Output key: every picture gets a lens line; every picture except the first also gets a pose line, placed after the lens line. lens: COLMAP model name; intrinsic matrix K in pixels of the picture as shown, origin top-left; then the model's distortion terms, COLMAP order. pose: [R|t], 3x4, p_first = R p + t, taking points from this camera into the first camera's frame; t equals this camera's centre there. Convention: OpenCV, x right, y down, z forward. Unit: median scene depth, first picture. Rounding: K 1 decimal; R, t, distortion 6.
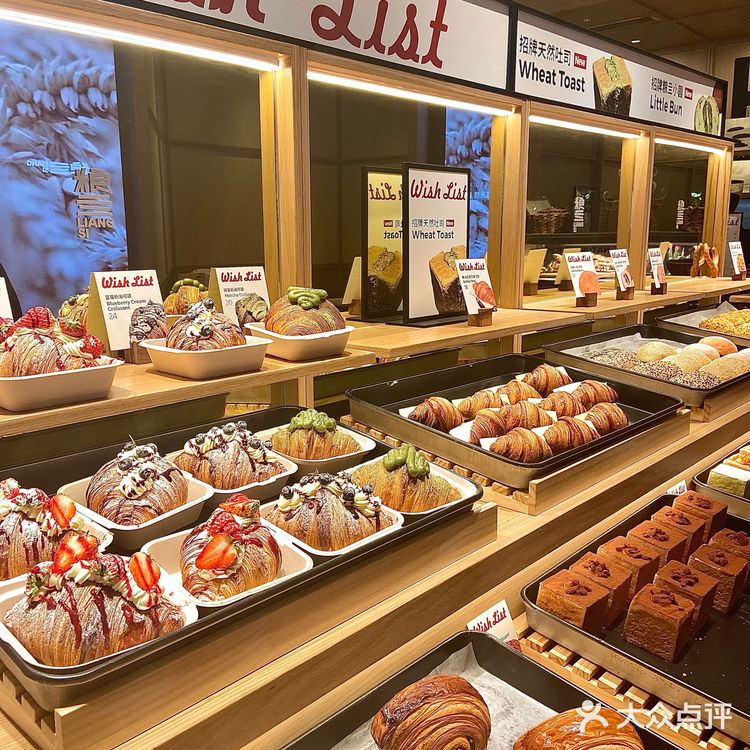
lens RADIAL K [[761.1, 0, 395.3], [0, 761.1, 375.3], [0, 0, 1]] dist [0.113918, -0.146036]
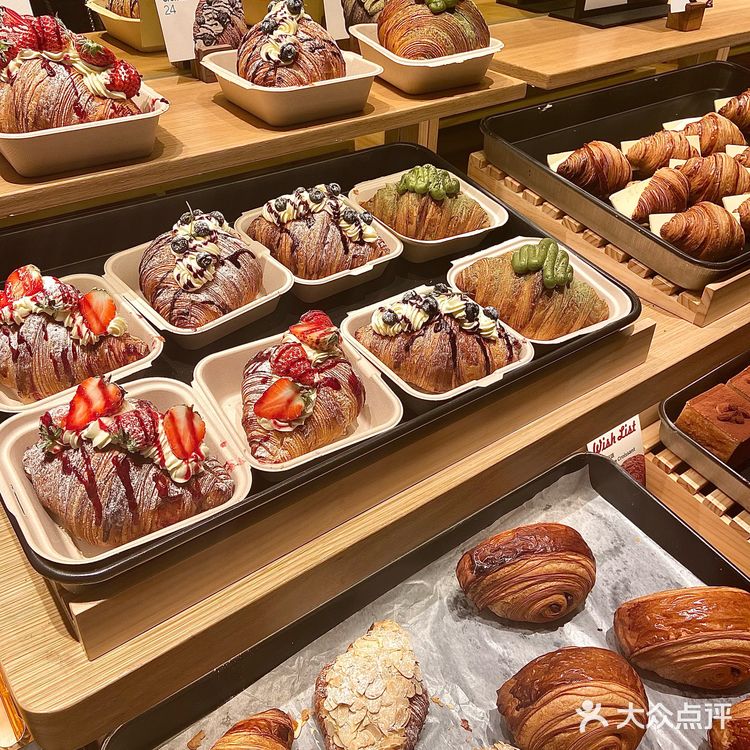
lens RADIAL K [[761.1, 0, 395.3], [0, 761.1, 375.3], [0, 0, 1]] dist [0.113918, -0.146036]
pose [[0.980471, 0.143842, -0.134111, -0.014077], [-0.072678, 0.898679, 0.432543, -0.116976], [0.182741, -0.414349, 0.891583, 0.290035]]
